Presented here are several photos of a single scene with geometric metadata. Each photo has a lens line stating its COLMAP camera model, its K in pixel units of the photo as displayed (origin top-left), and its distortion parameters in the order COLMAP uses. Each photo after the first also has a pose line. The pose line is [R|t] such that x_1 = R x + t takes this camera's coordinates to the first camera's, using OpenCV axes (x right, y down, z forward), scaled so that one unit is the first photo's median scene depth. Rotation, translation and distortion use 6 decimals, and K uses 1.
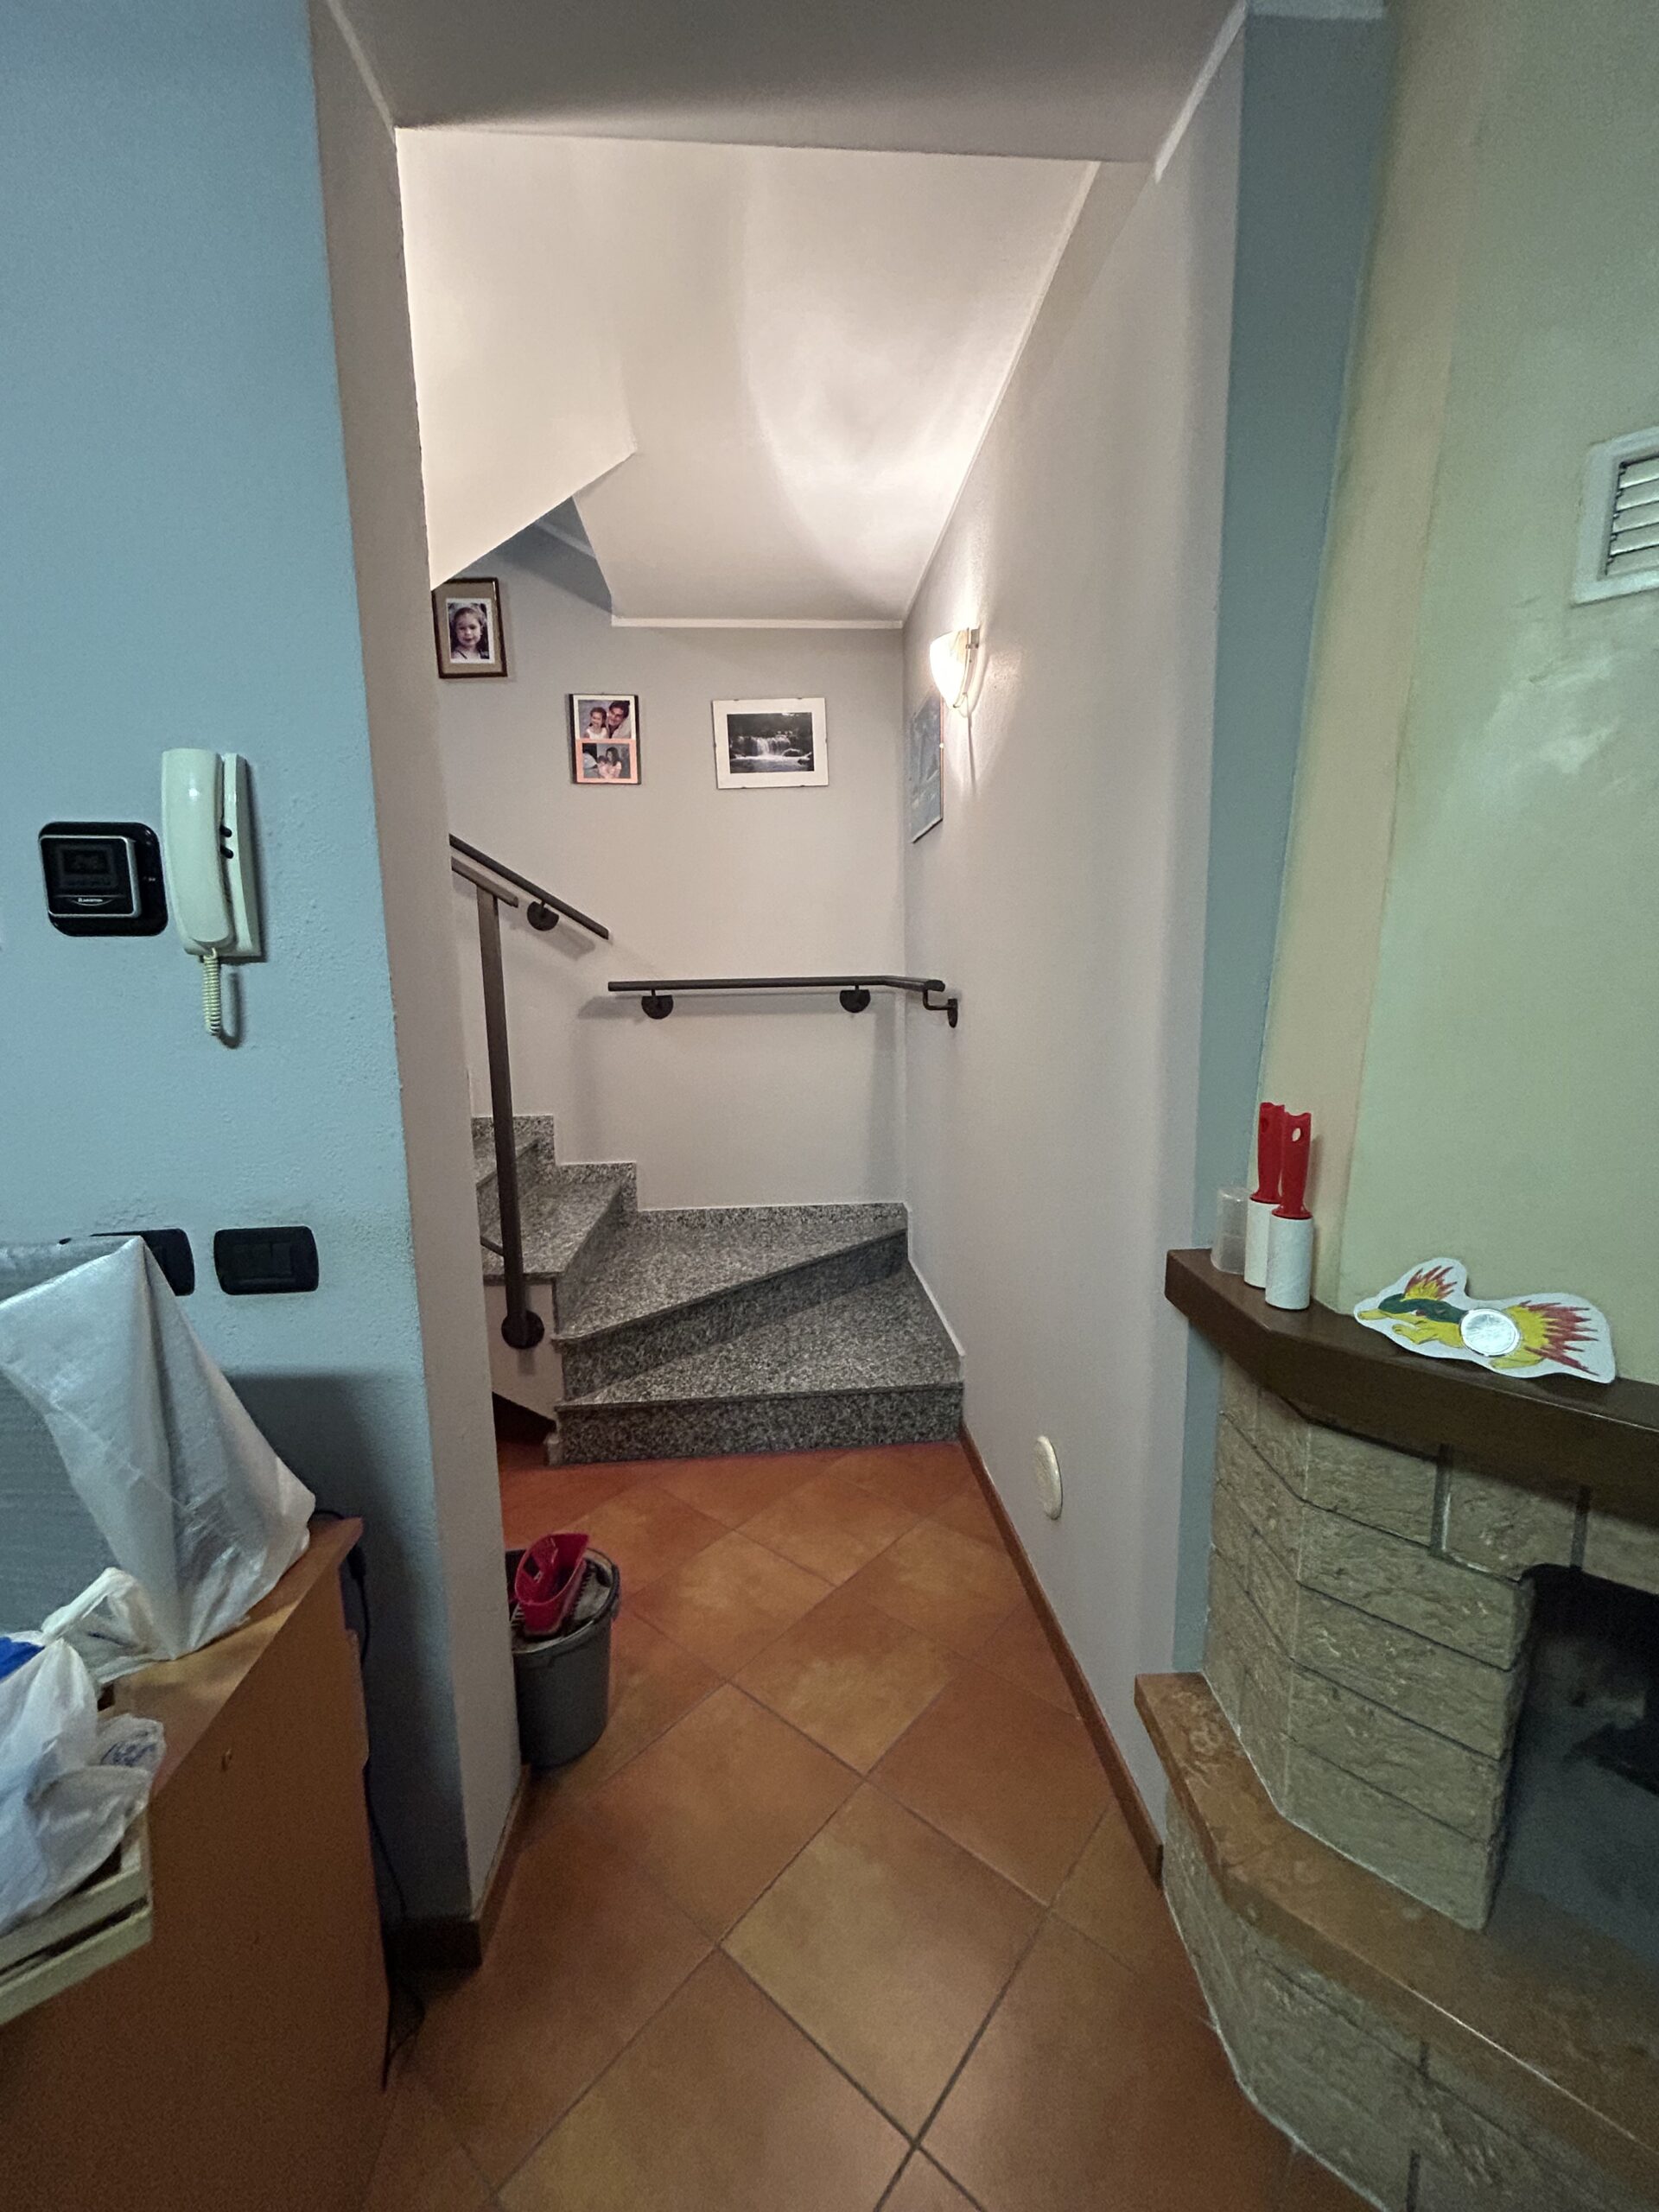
lens RADIAL K [[887.6, 0, 828.1], [0, 887.6, 1104.7], [0, 0, 1]] dist [0.001401, -0.000067]
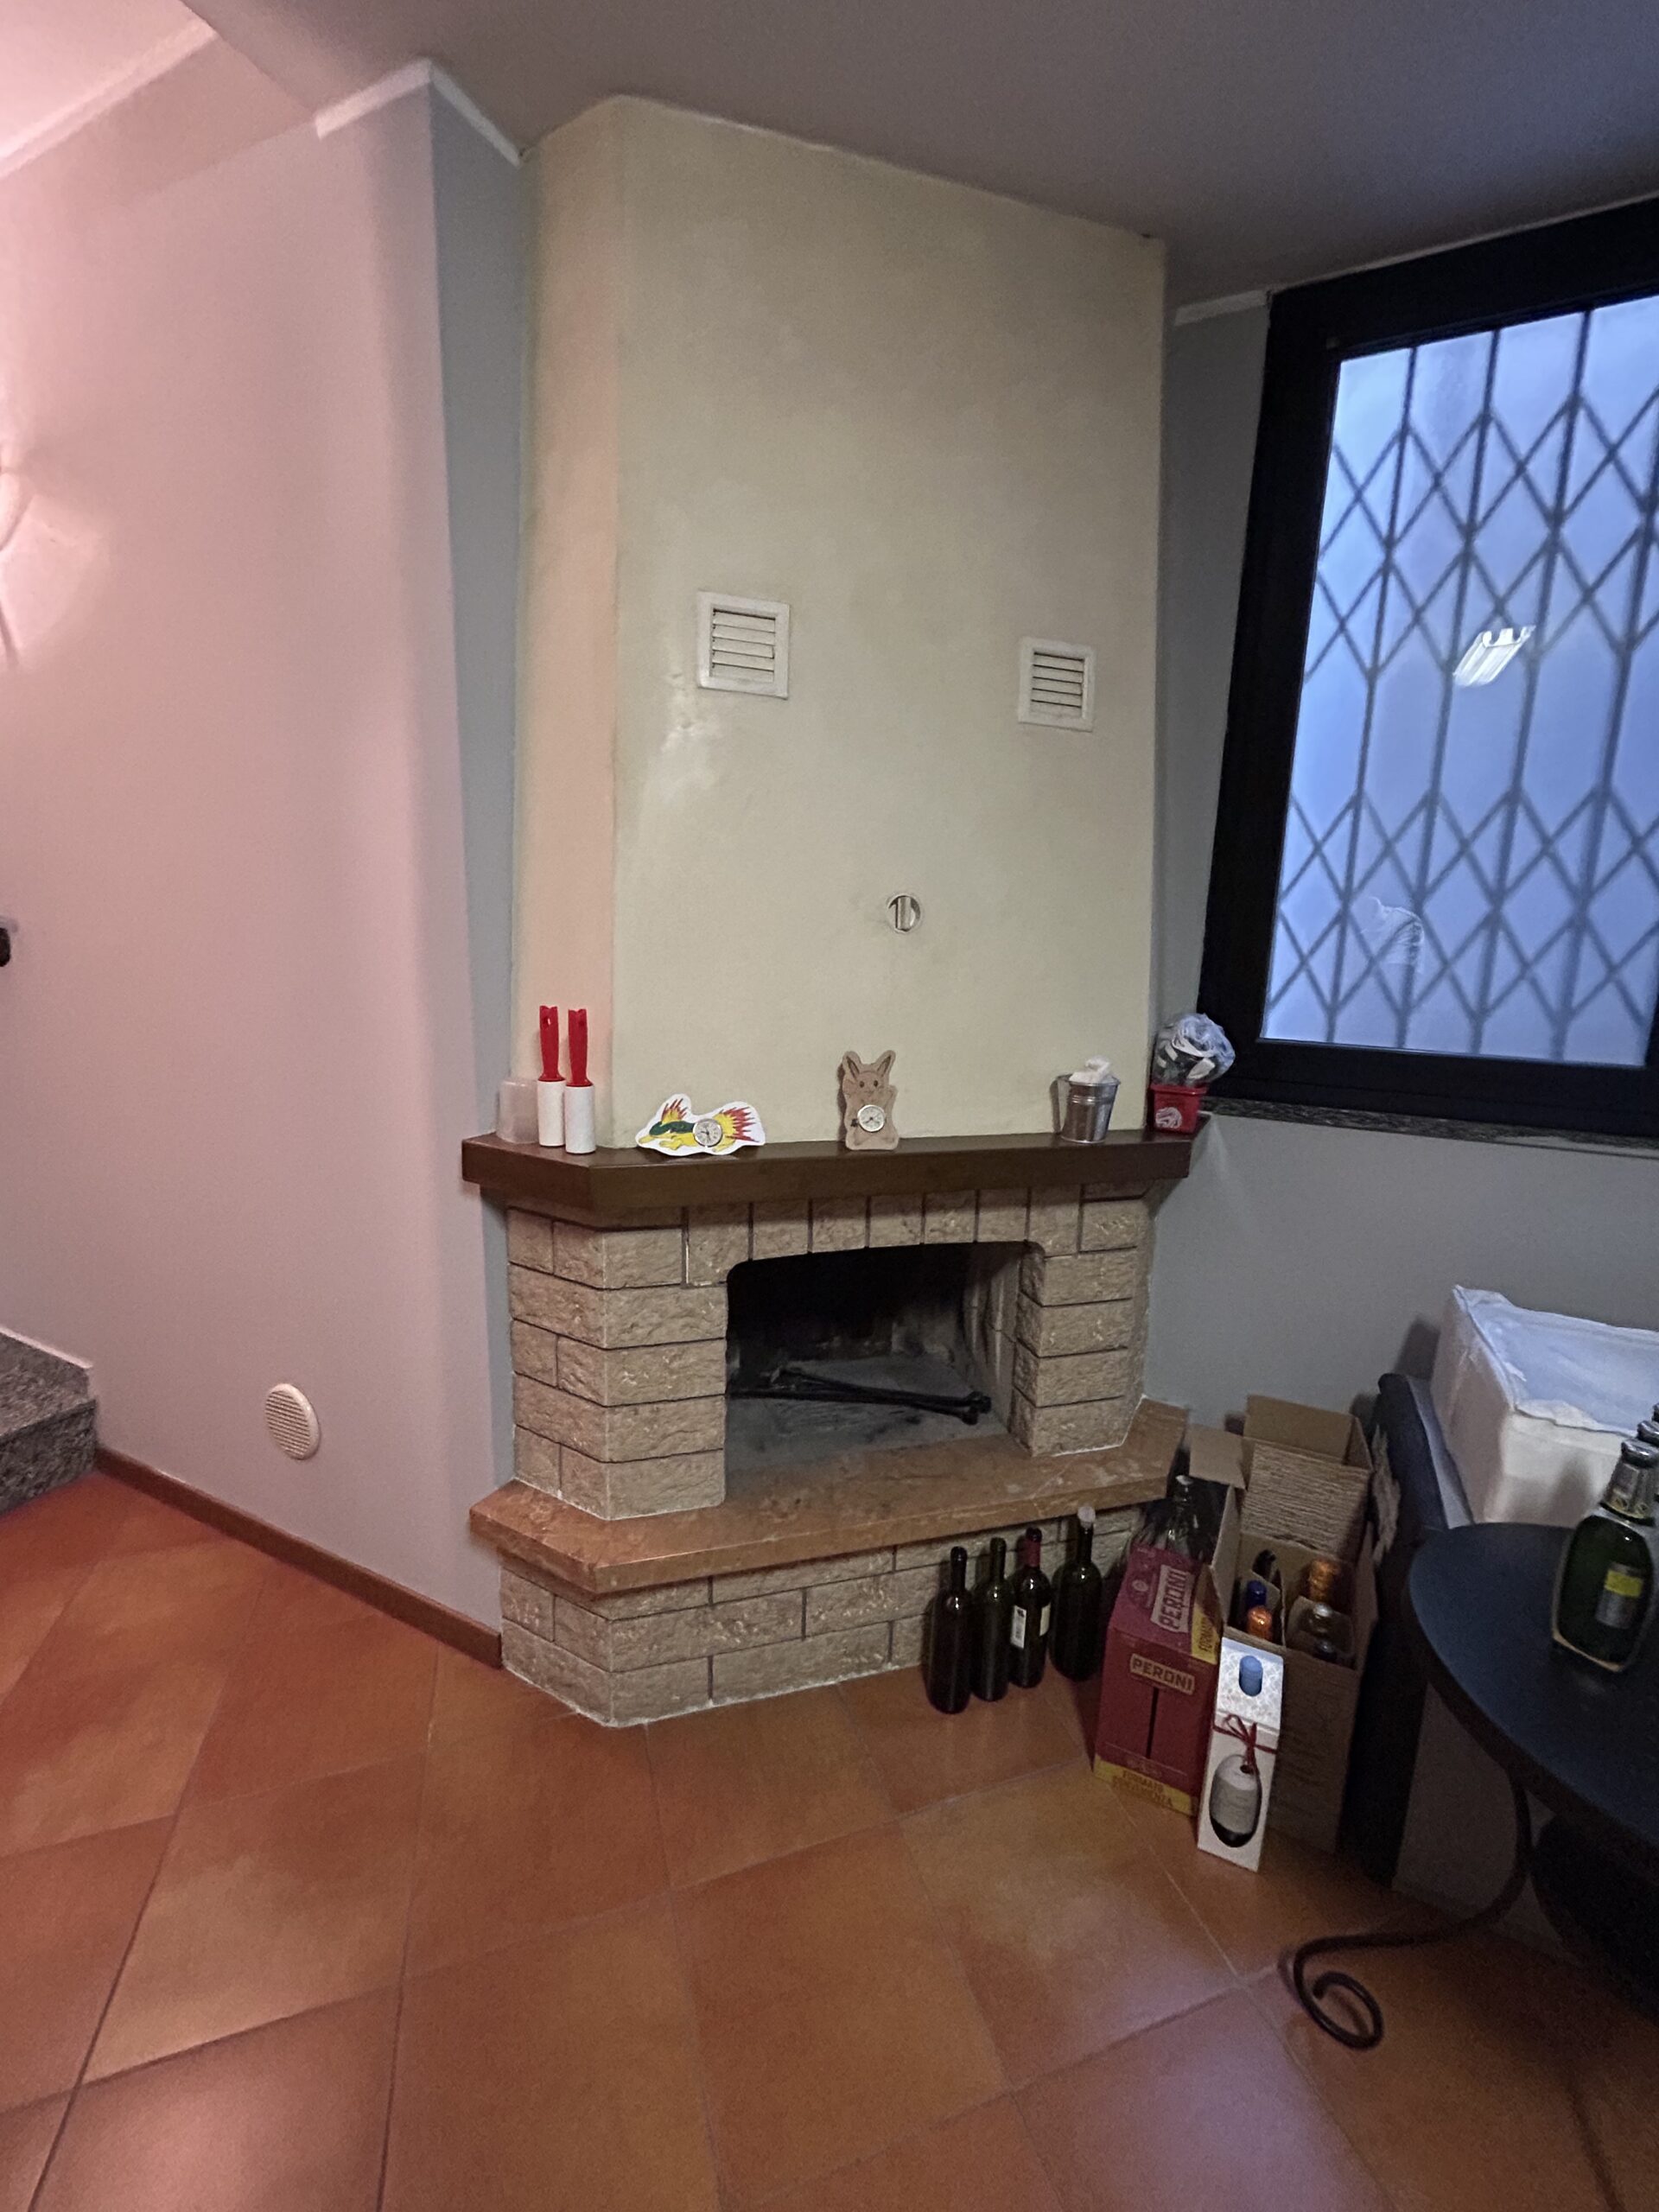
lens RADIAL K [[887.6, 0, 832.0], [0, 887.6, 1100.9], [0, 0, 1]] dist [0.001401, -0.000067]
pose [[0.502359, -0.128578, 0.855046, -0.480007], [0.087136, 0.991376, 0.097884, 0.052690], [-0.860258, 0.025333, 0.509230, -0.026860]]
